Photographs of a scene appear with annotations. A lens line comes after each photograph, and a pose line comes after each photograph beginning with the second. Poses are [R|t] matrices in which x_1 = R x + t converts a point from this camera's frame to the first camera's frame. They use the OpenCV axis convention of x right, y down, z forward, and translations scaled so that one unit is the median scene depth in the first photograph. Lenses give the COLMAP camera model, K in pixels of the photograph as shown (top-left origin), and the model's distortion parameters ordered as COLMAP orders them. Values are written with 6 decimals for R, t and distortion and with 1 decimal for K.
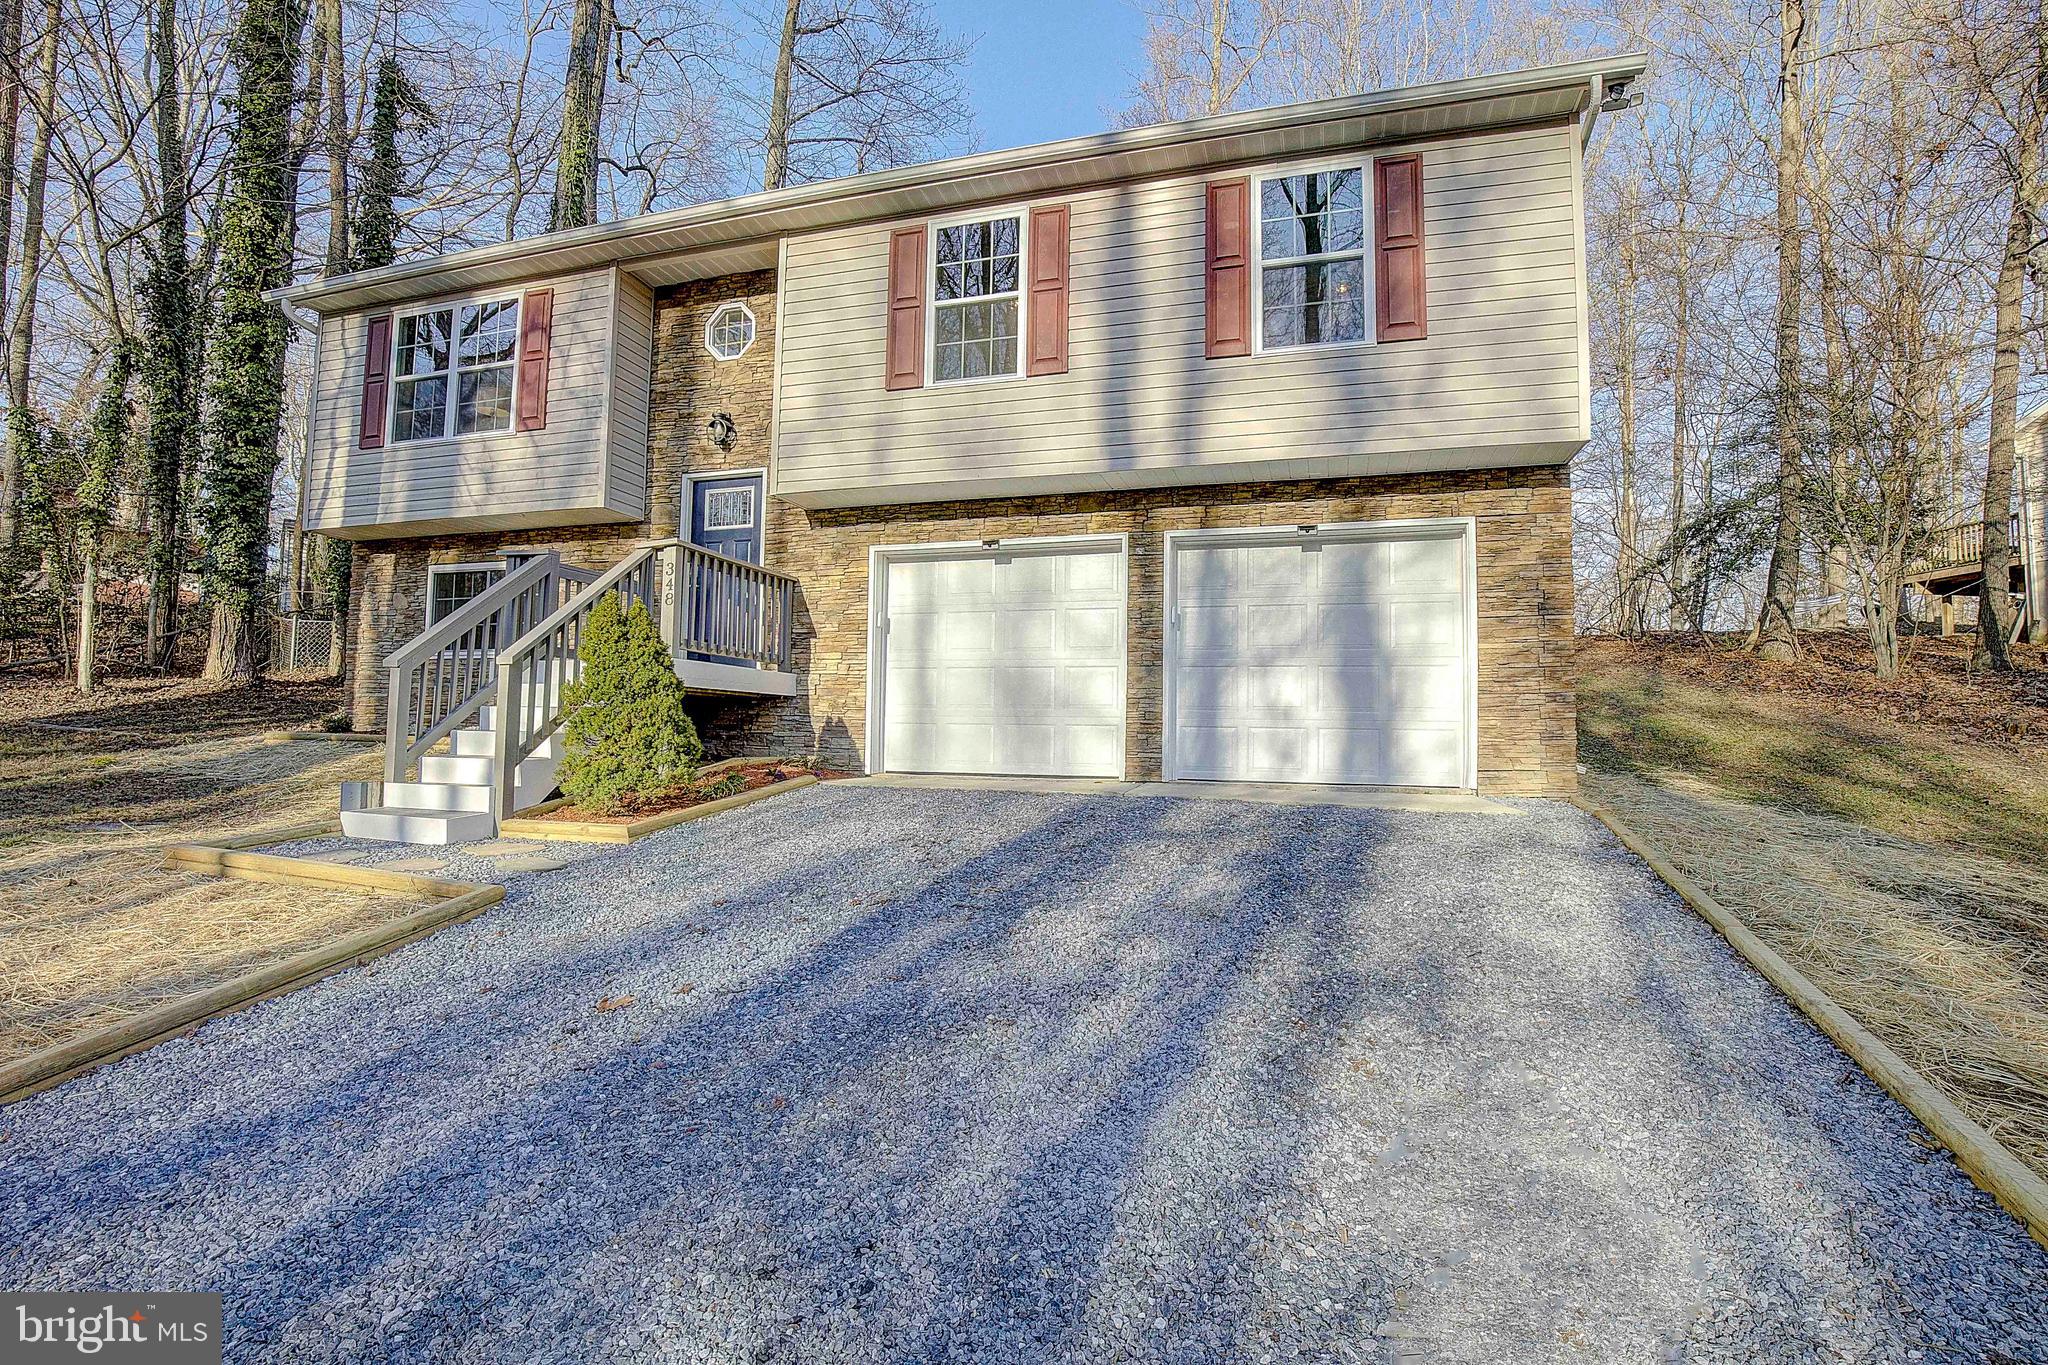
lens RADIAL K [[934.4, 0, 1025.0], [0, 934.4, 683.1], [0, 0, 1]] dist [-0.028650, -0.001120]
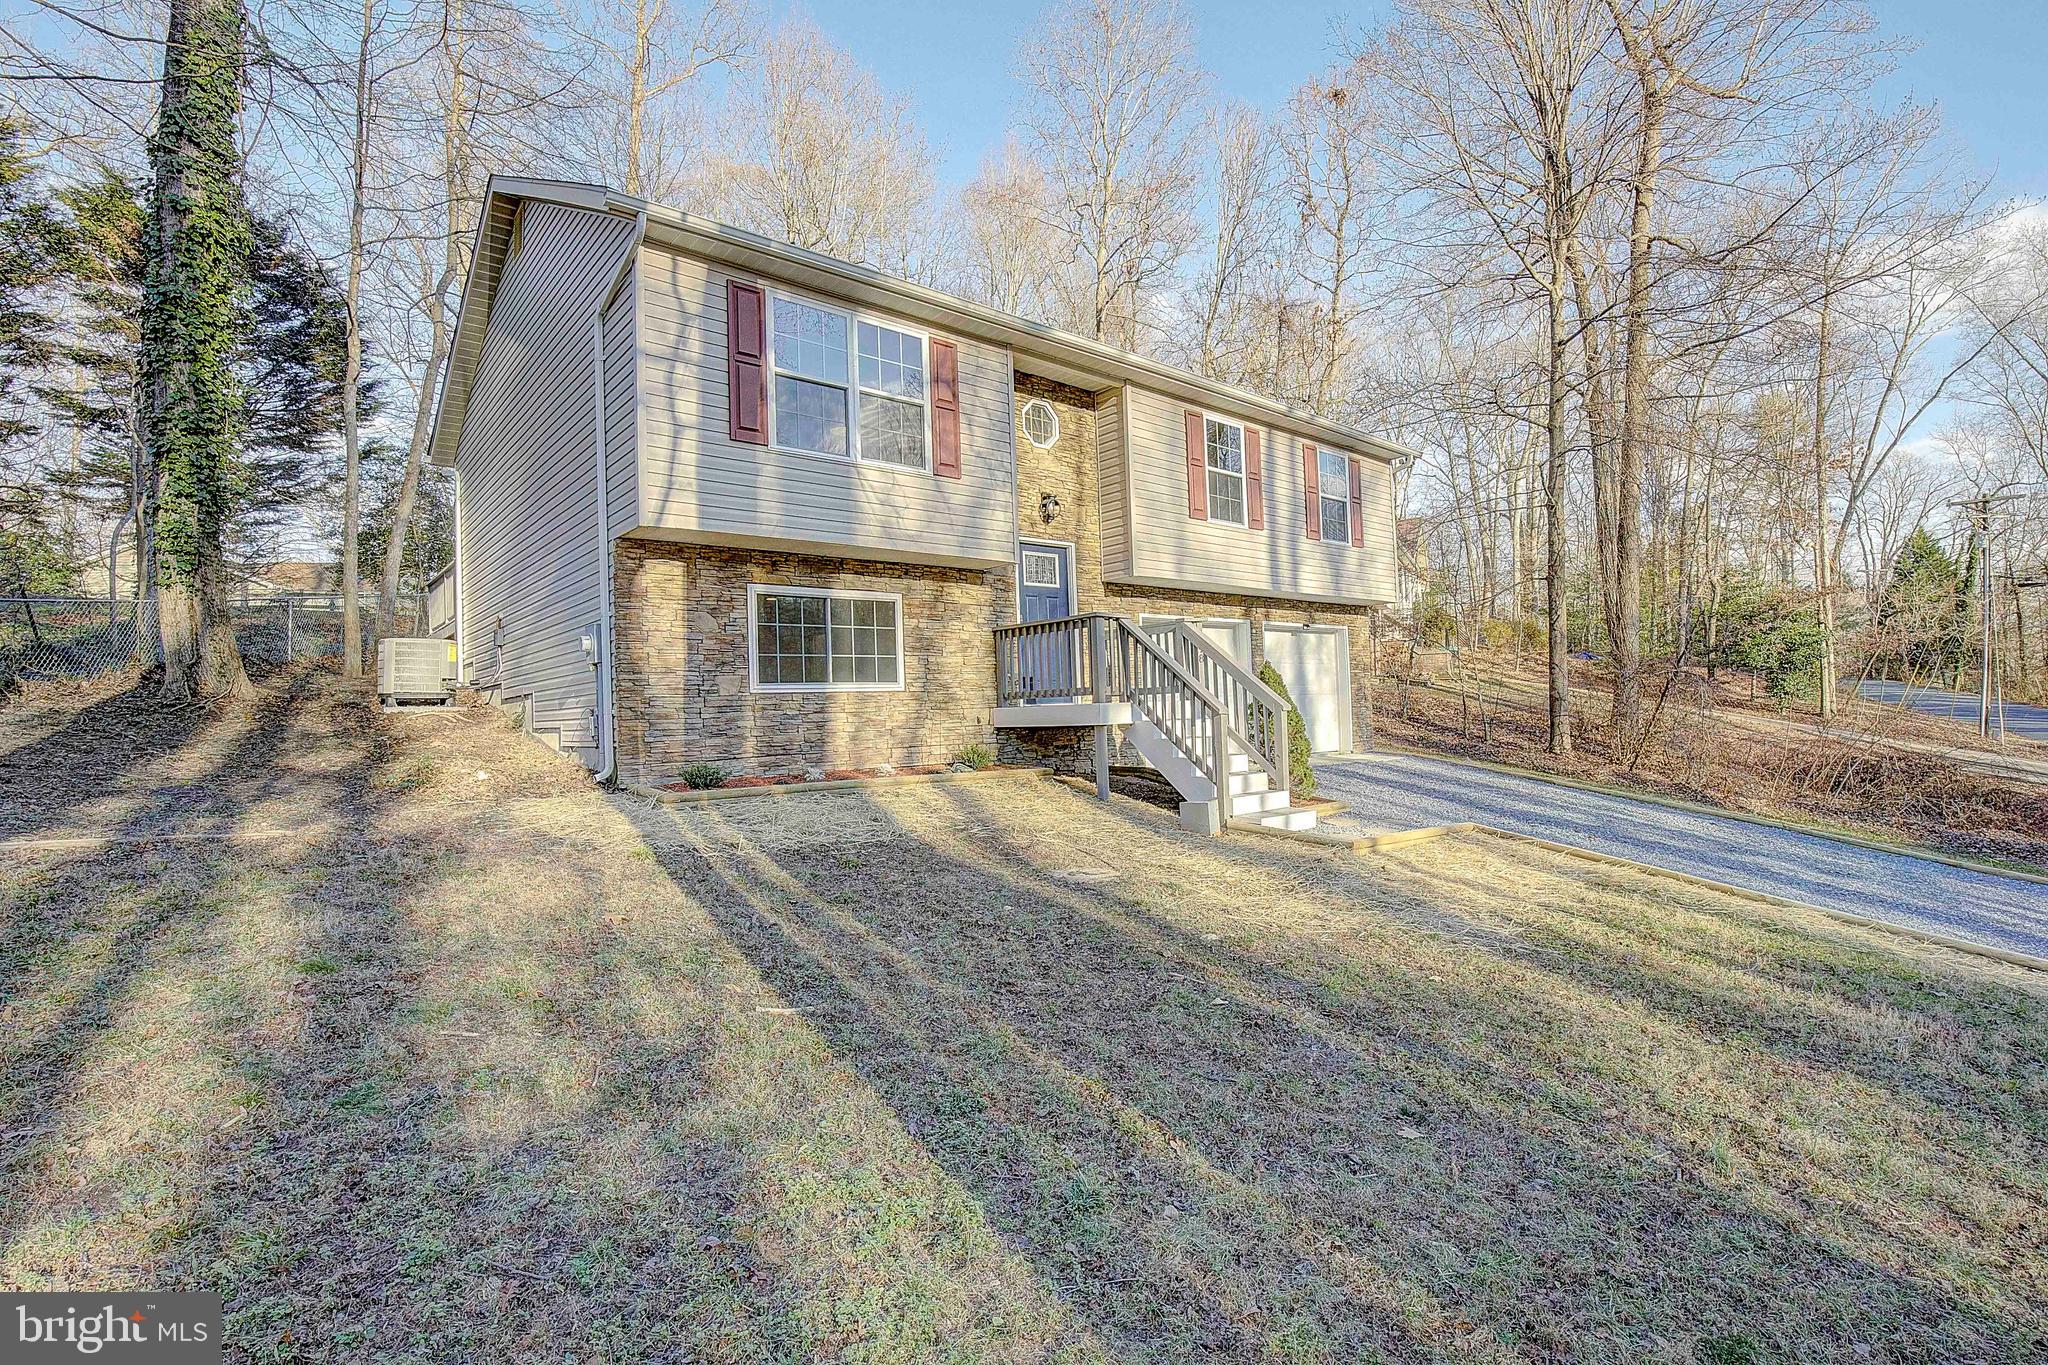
lens RADIAL K [[934.4, 0, 1026.5], [0, 934.4, 681.5], [0, 0, 1]] dist [-0.028650, -0.001120]
pose [[0.542585, -0.002996, 0.839996, -1.518270], [-0.004912, 0.999965, 0.006740, -0.054013], [-0.839987, -0.007783, 0.542551, 0.385593]]
